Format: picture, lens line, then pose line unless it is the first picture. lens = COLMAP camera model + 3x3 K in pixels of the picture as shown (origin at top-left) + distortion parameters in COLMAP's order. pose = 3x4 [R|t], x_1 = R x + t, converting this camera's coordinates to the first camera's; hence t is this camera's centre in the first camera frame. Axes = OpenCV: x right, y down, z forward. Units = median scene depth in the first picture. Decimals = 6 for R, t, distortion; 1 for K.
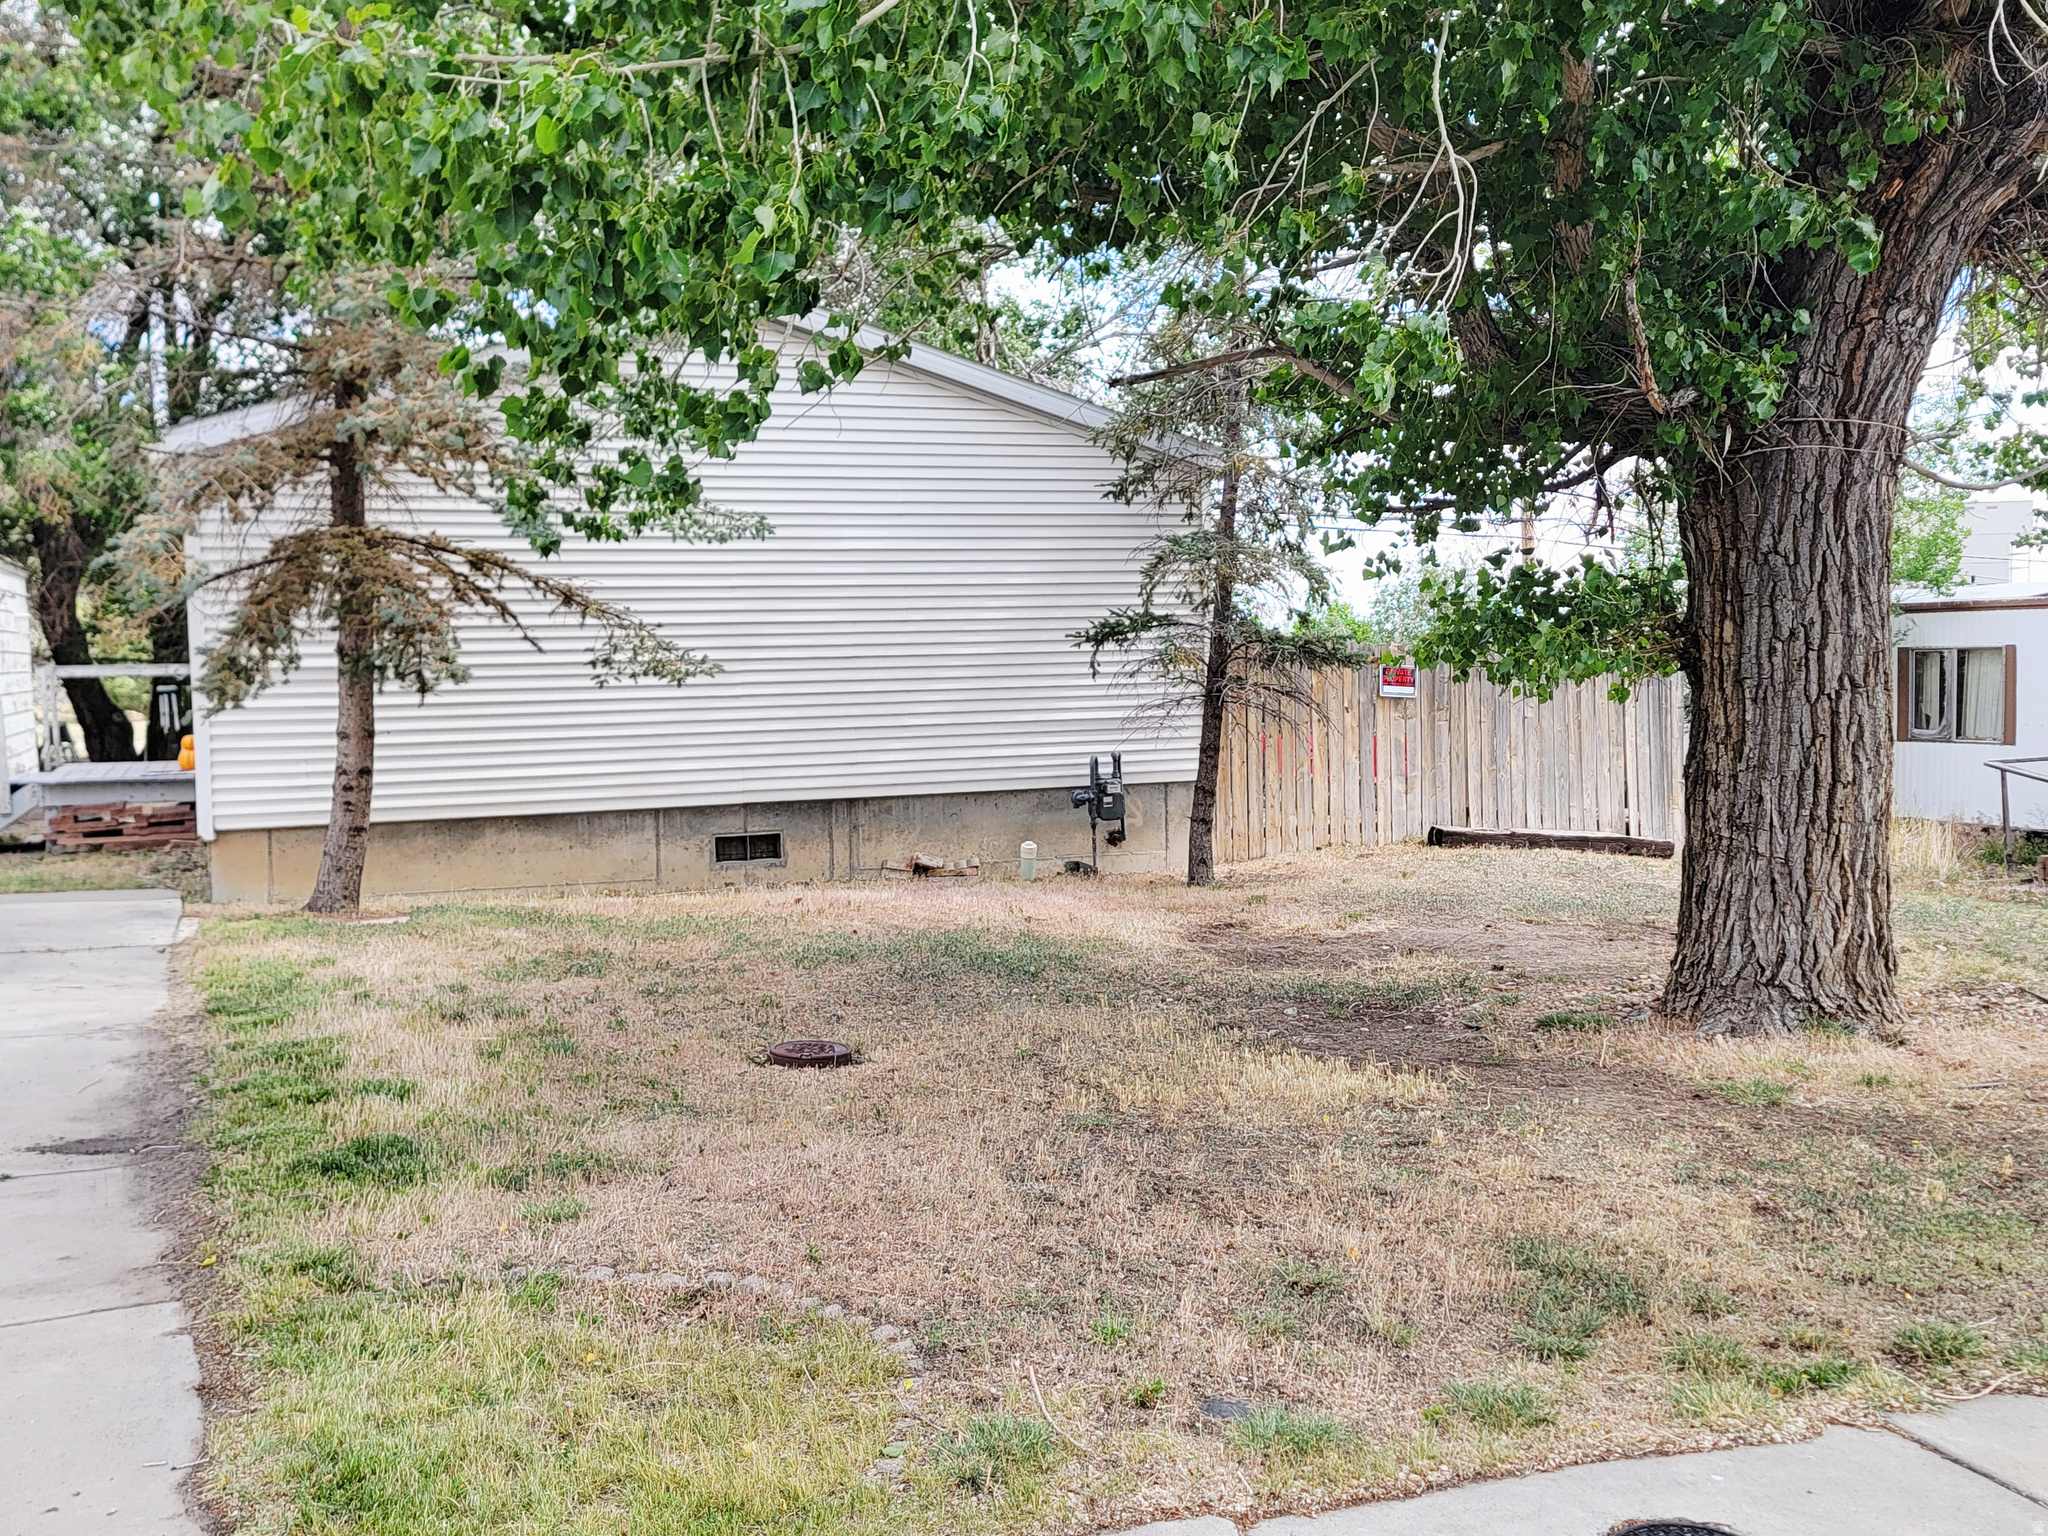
lens RADIAL K [[1947.4, 0, 1089.6], [0, 1947.4, 784.5], [0, 0, 1]] dist [0.060338, 0.000000]
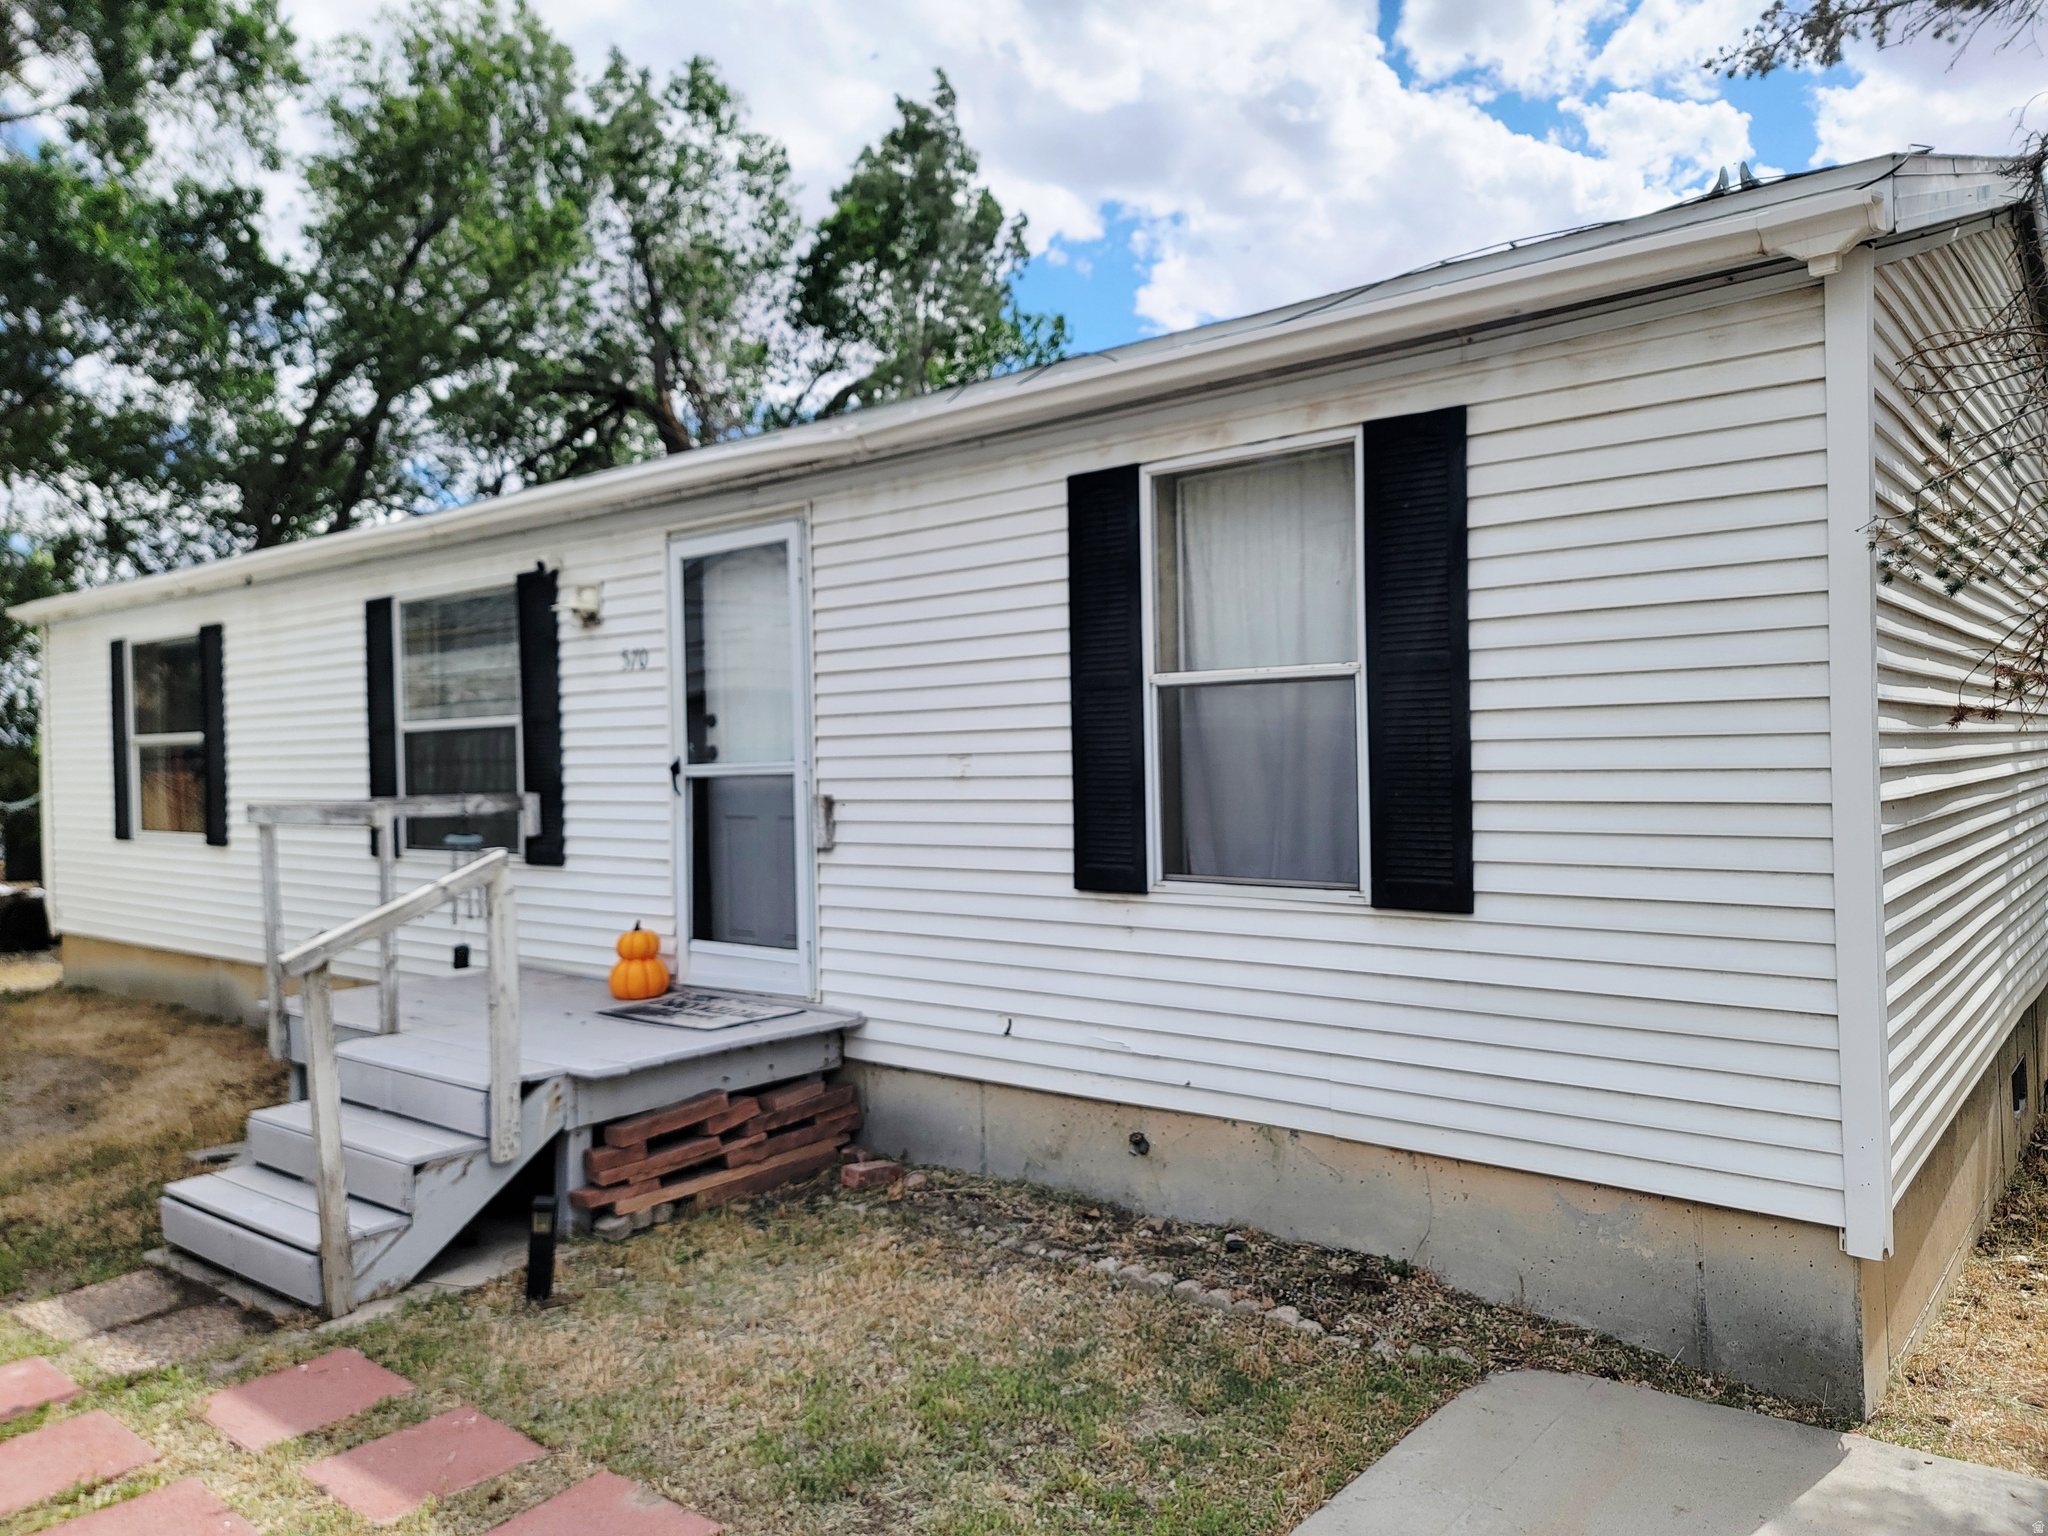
lens RADIAL K [[1405.7, 0, 1023.6], [0, 1405.7, 772.9], [0, 0, 1]] dist [0.072641, -0.055459]
pose [[0.881300, -0.002546, 0.472551, -0.639905], [0.036198, 0.997411, -0.062135, -0.046621], [-0.471169, 0.071864, 0.879110, 0.738601]]
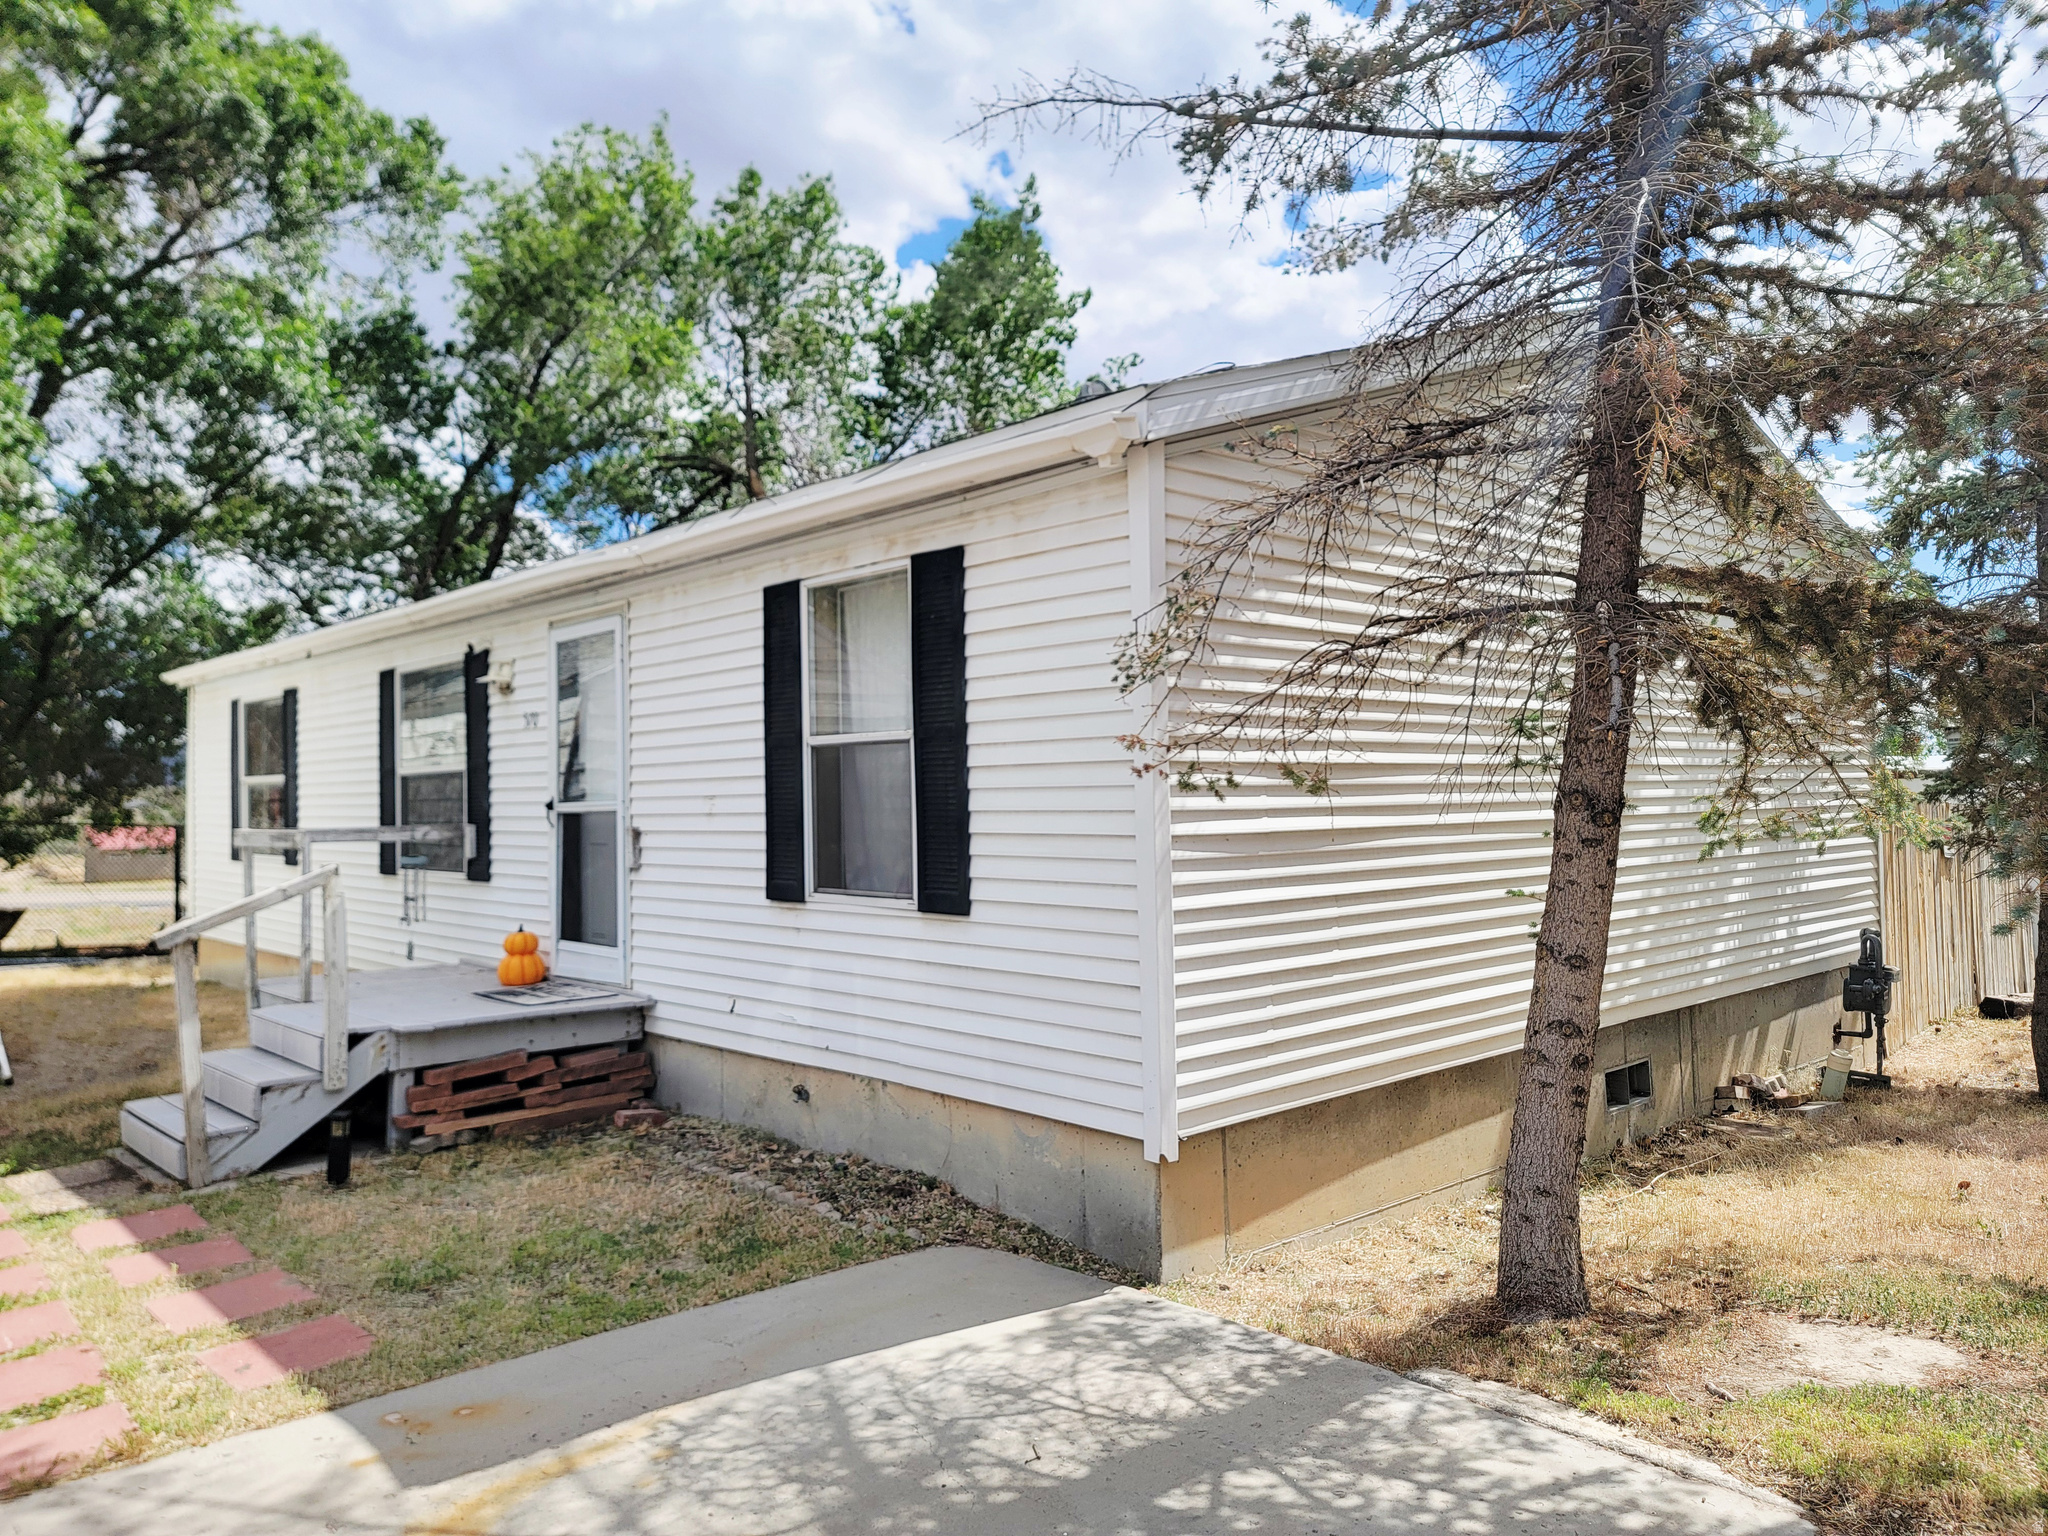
lens RADIAL K [[1405.7, 0, 1037.8], [0, 1405.7, 766.7], [0, 0, 1]] dist [0.072641, -0.055459]
pose [[0.936385, 0.012648, 0.350746, -0.544188], [0.022347, 0.995174, -0.095544, -0.036422], [-0.350262, 0.097304, 0.931584, 0.580198]]
